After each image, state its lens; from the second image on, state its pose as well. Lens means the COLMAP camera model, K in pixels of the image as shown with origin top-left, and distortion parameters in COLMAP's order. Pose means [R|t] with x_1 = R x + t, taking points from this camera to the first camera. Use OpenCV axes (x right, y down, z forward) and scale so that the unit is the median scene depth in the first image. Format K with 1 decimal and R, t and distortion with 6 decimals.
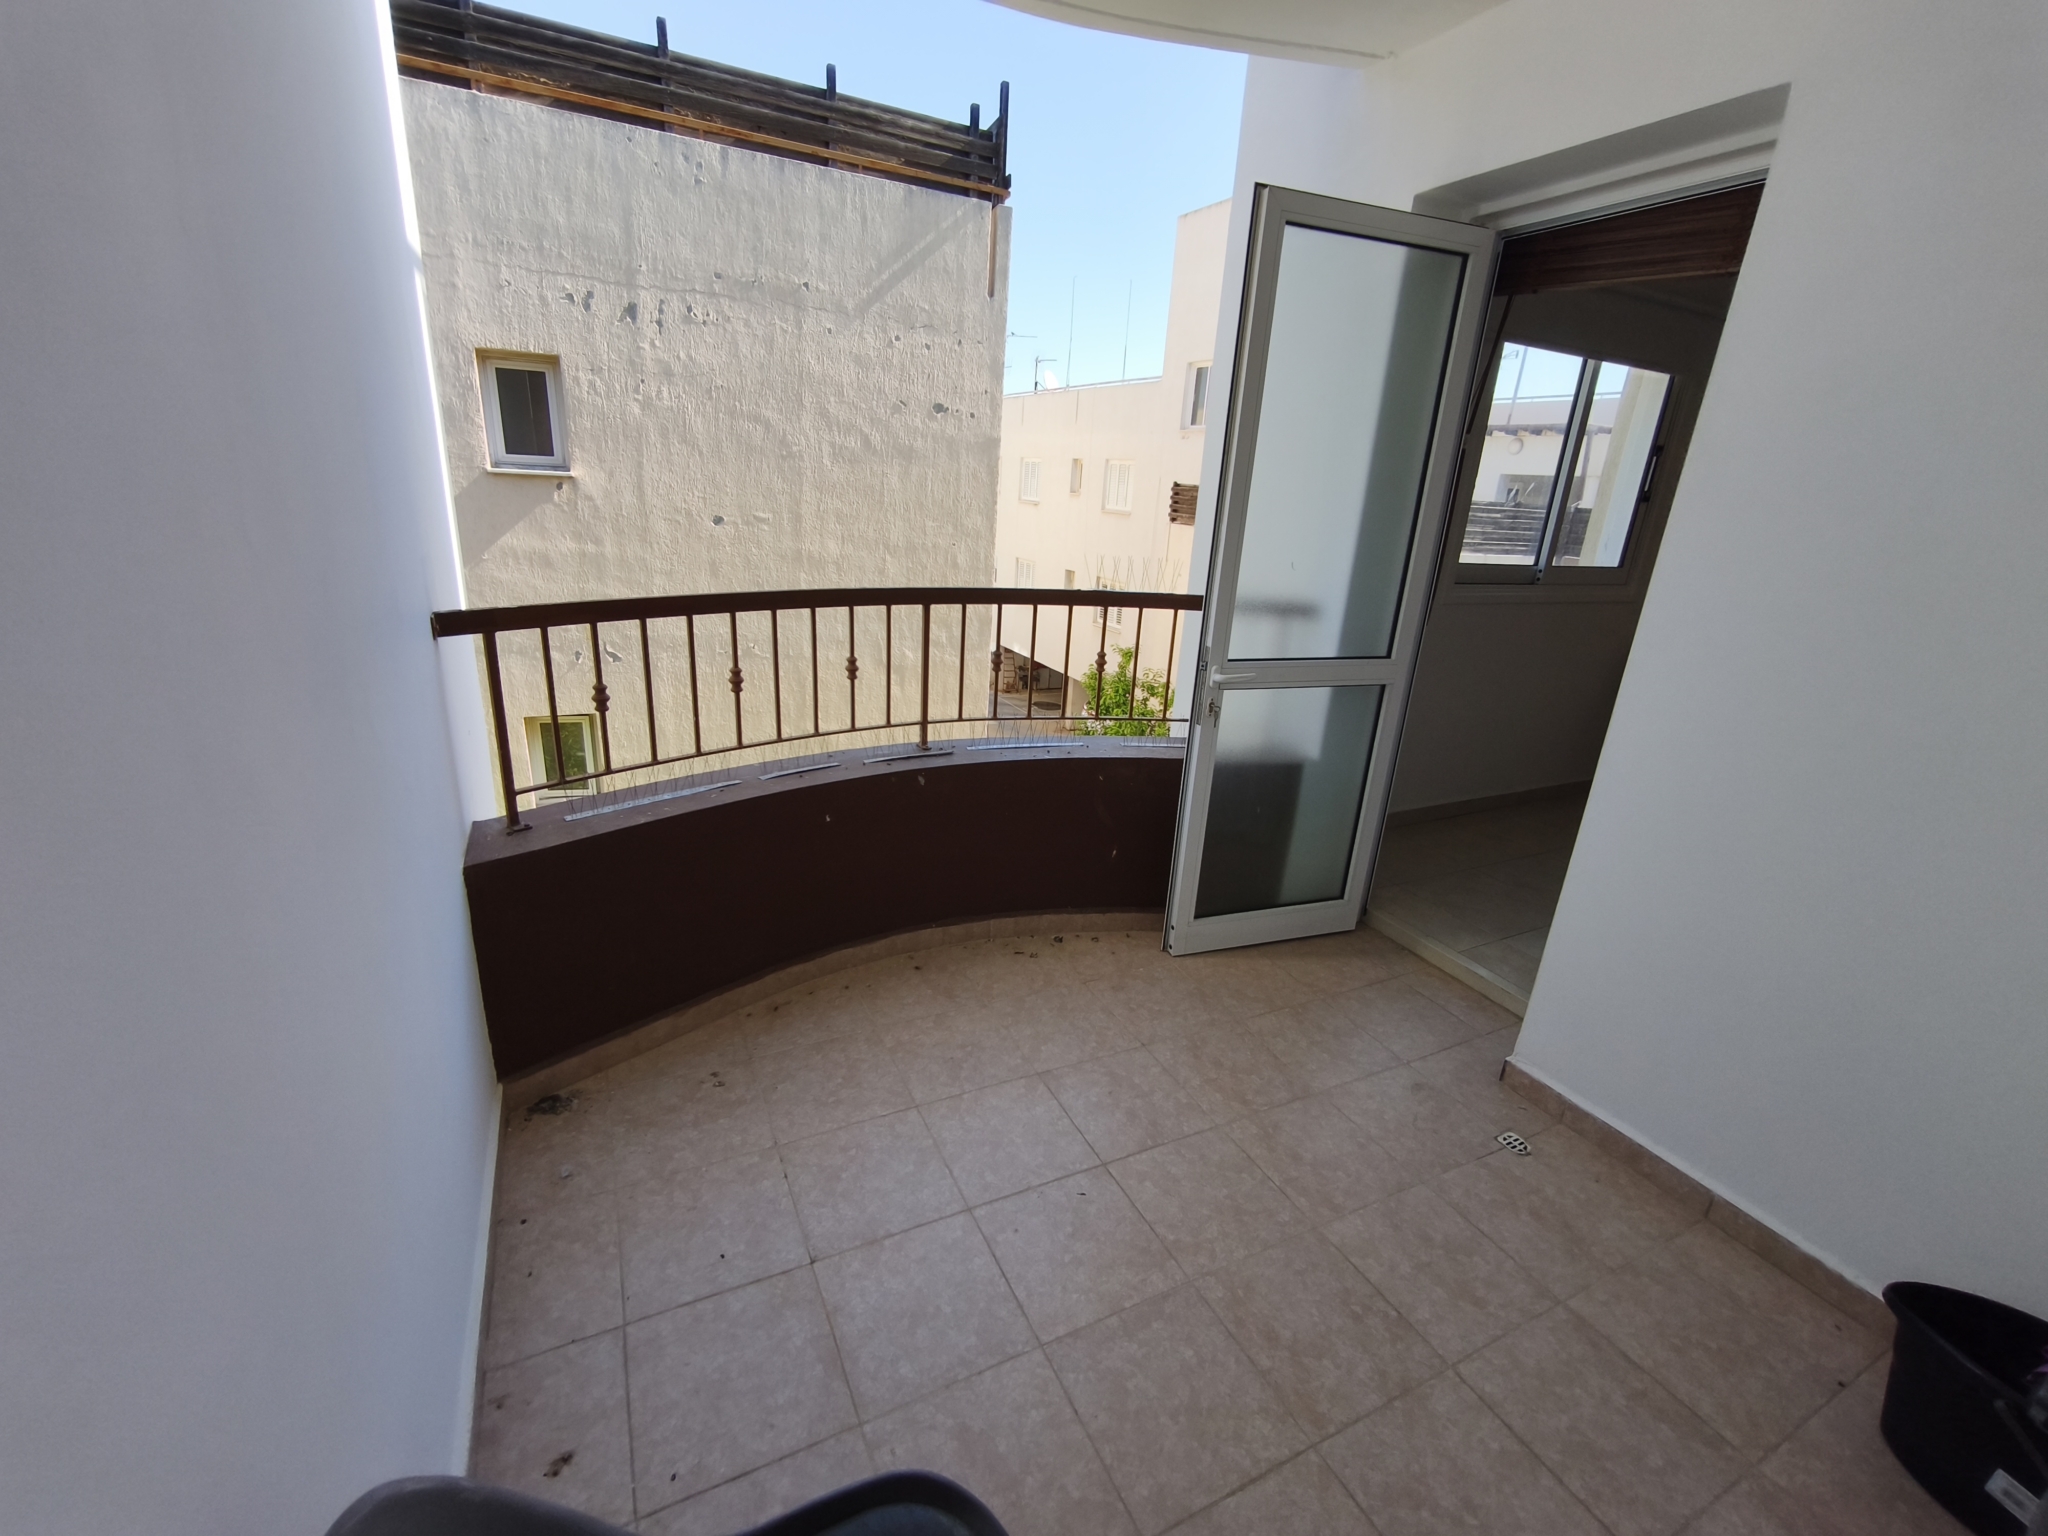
lens RADIAL K [[876.3, 0, 1030.1], [0, 876.3, 774.7], [0, 0, 1]] dist [-0.001618, 0.001110]
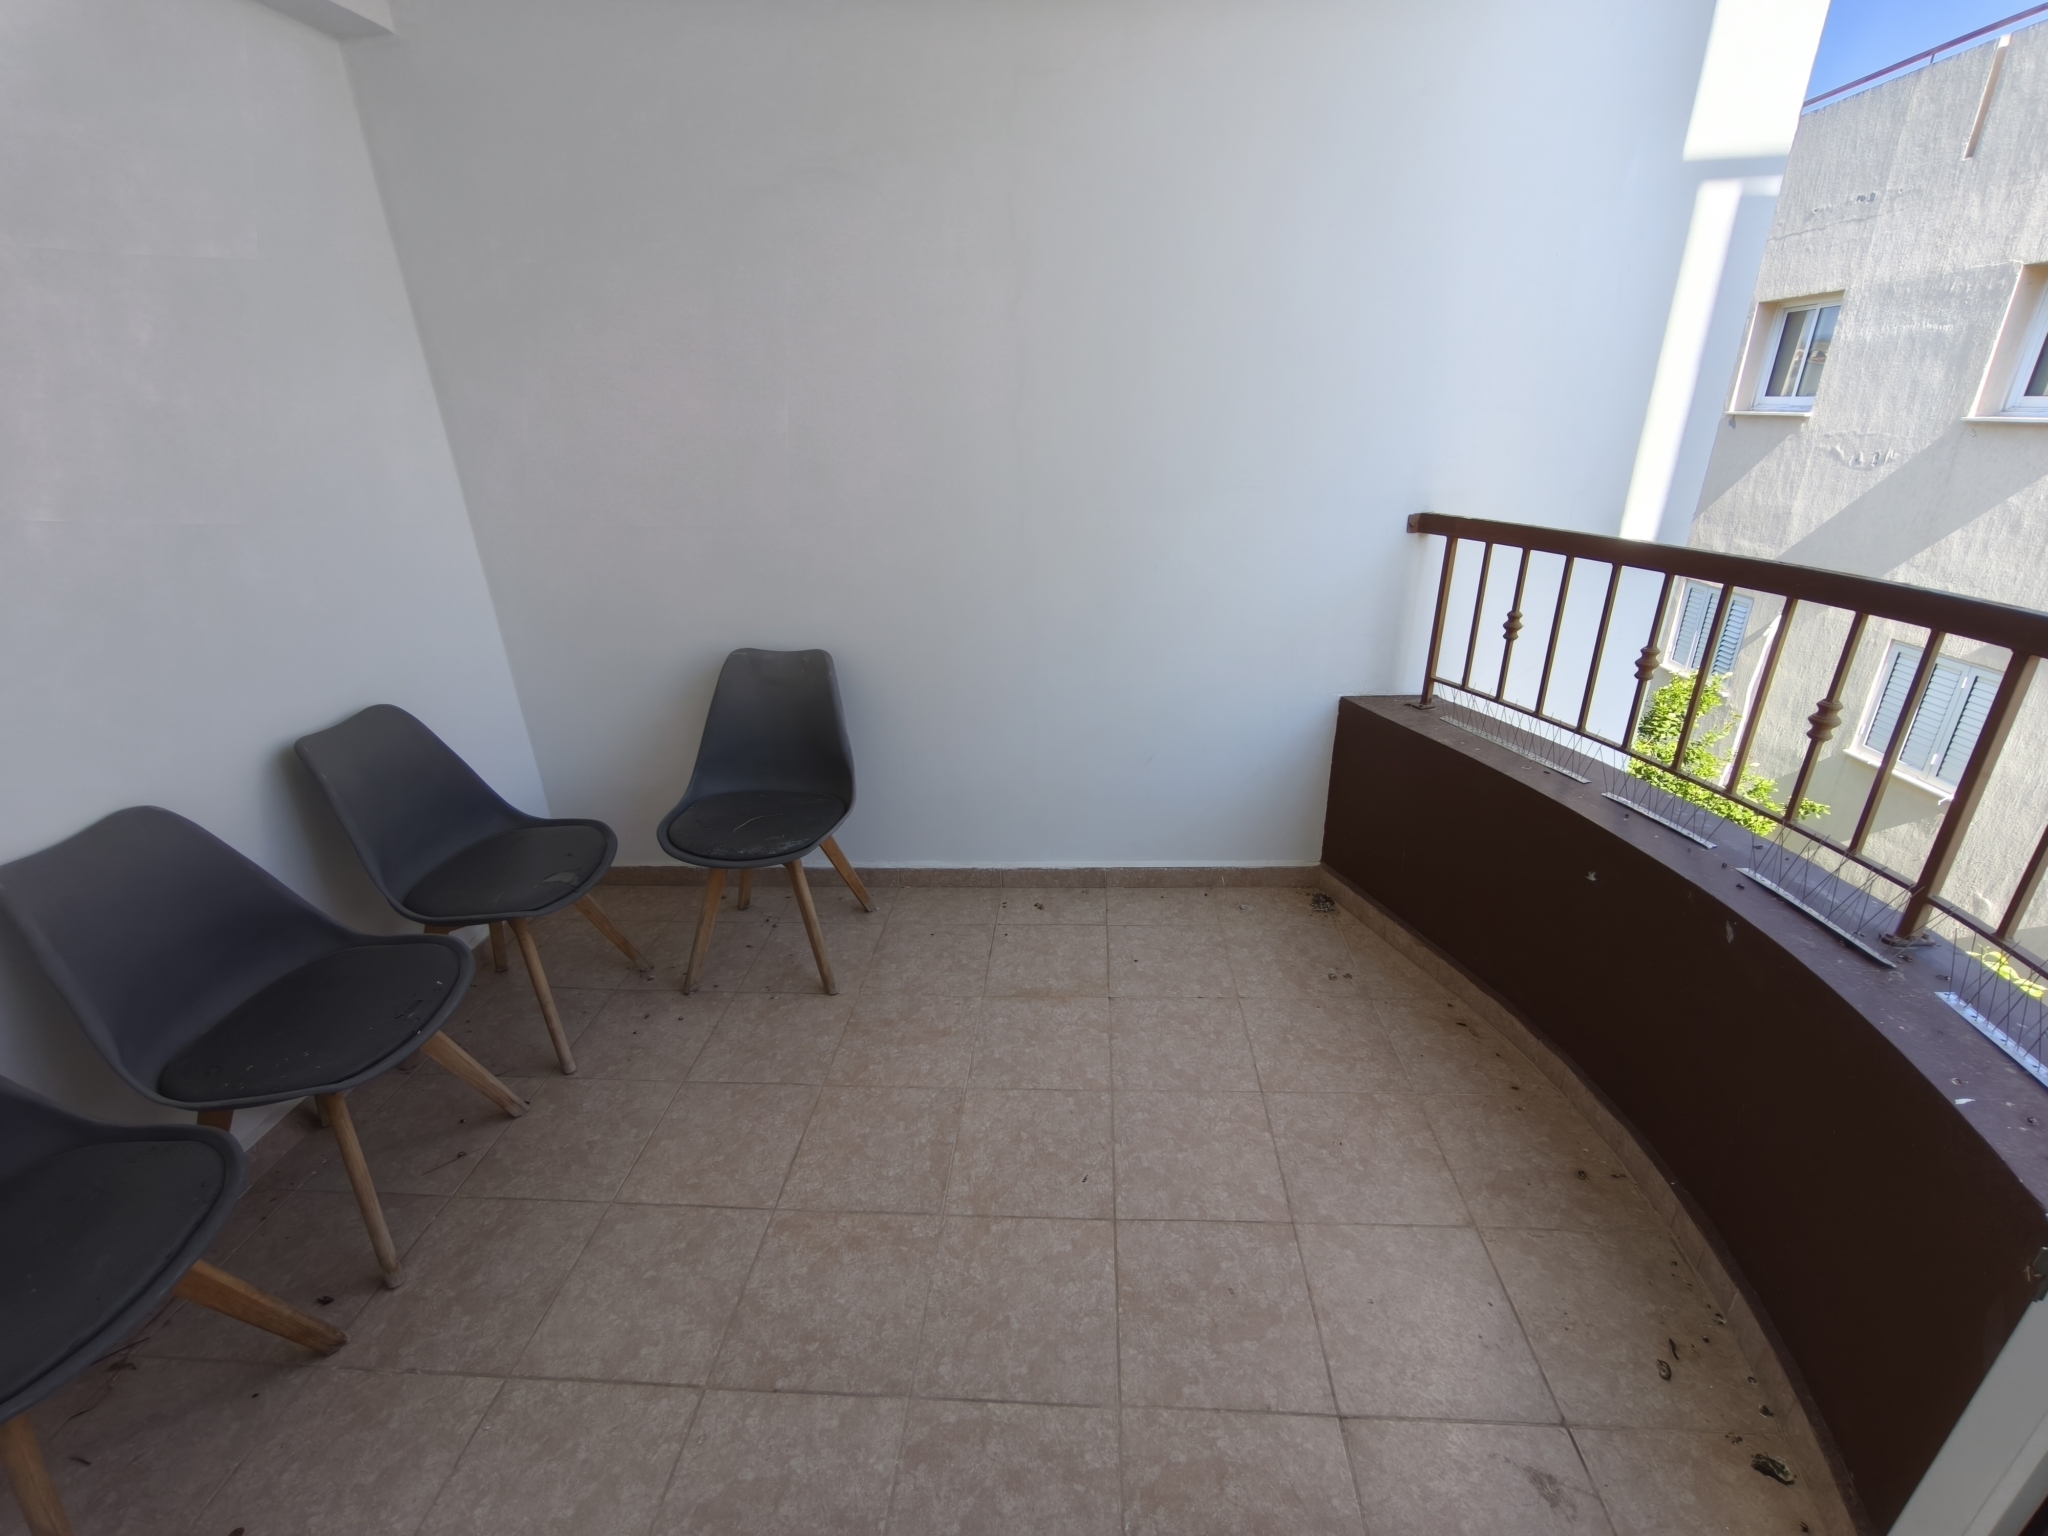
lens RADIAL K [[876.3, 0, 1030.1], [0, 876.3, 774.7], [0, 0, 1]] dist [-0.001618, 0.001110]
pose [[-0.516300, 0.294648, -0.804125, 0.749152], [-0.272103, 0.833858, 0.480251, -0.320872], [0.812031, 0.466759, -0.350347, 1.147600]]
